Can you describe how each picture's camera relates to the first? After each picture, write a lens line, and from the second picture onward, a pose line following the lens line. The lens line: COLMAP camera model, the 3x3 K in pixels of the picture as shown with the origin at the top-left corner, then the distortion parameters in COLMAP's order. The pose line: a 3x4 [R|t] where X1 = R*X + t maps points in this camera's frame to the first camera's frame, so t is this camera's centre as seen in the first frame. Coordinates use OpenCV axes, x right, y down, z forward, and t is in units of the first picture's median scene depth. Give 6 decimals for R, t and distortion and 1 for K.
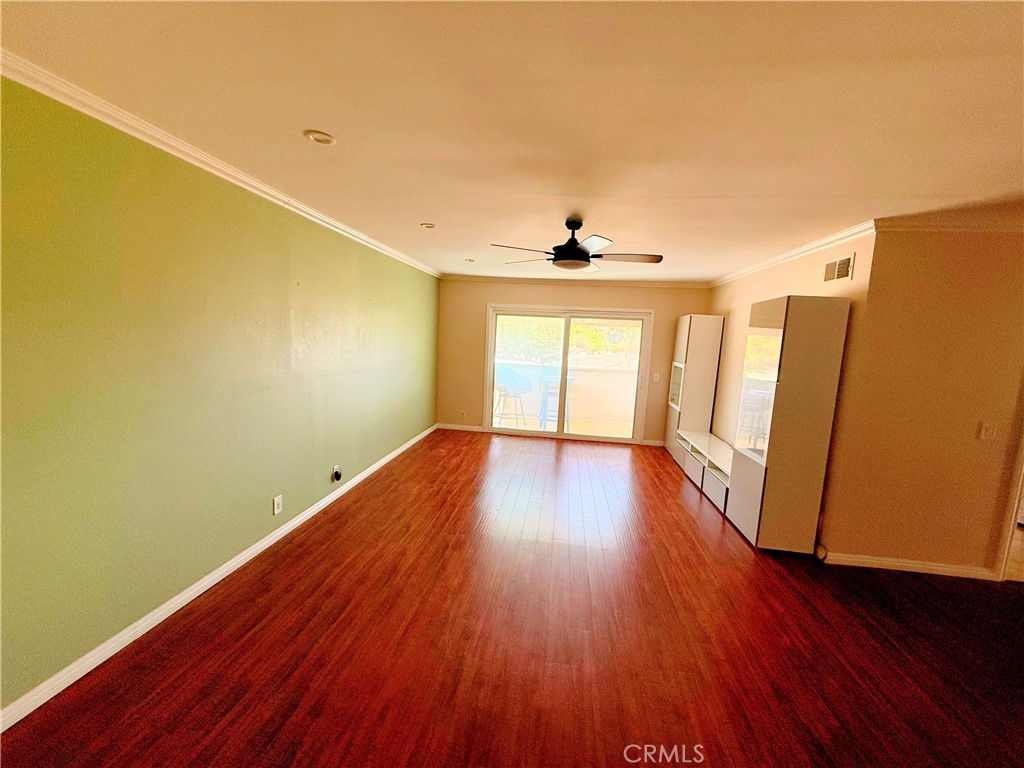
lens RADIAL K [[405.1, 0, 512.0], [0, 405.1, 384.0], [0, 0, 1]] dist [0.005287, 0.000268]
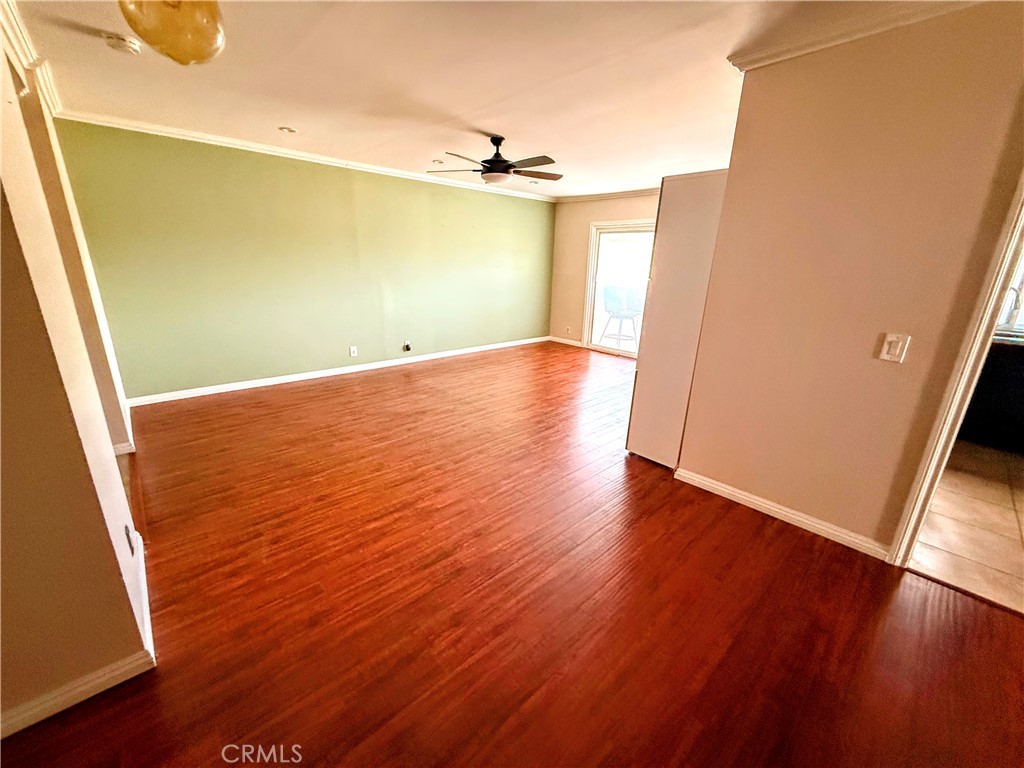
lens RADIAL K [[405.1, 0, 512.0], [0, 405.1, 384.0], [0, 0, 1]] dist [0.005287, 0.000268]
pose [[0.777561, 0.156433, -0.609039, 0.960585], [-0.064405, 0.983280, 0.170332, 0.087798], [0.625501, -0.093218, 0.774635, 0.058296]]
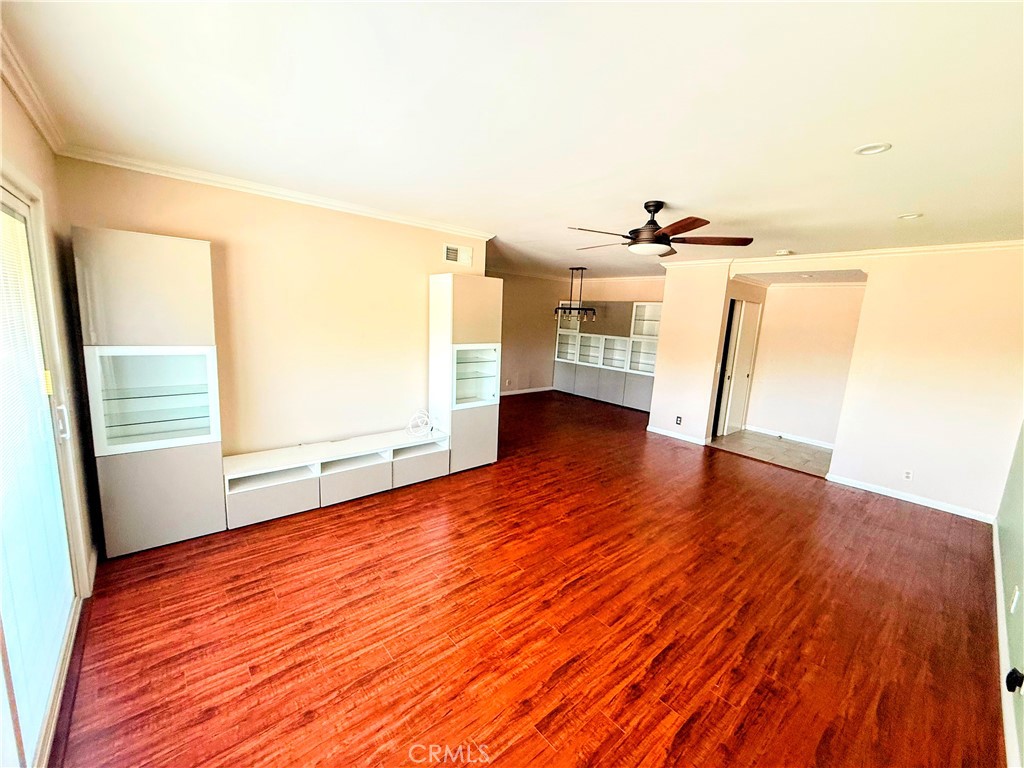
lens RADIAL K [[405.1, 0, 512.0], [0, 405.1, 384.0], [0, 0, 1]] dist [0.005287, 0.000268]
pose [[-0.751612, -0.197975, 0.629194, -0.265474], [-0.016329, 0.959187, 0.282300, -0.248101], [-0.659403, 0.201906, -0.724169, 1.906780]]
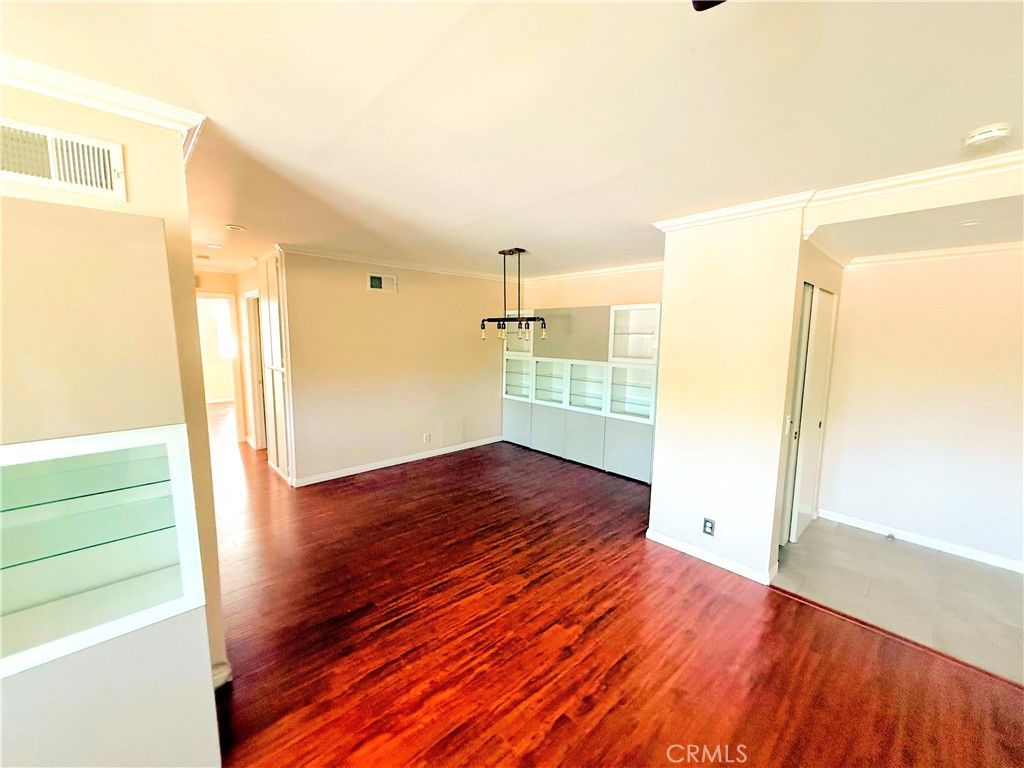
lens RADIAL K [[405.1, 0, 512.0], [0, 405.1, 384.0], [0, 0, 1]] dist [0.005287, 0.000268]
pose [[-0.777354, -0.134360, 0.614547, 0.106827], [0.020238, 0.971077, 0.237907, -0.135024], [-0.628738, 0.197375, -0.752151, 1.044535]]
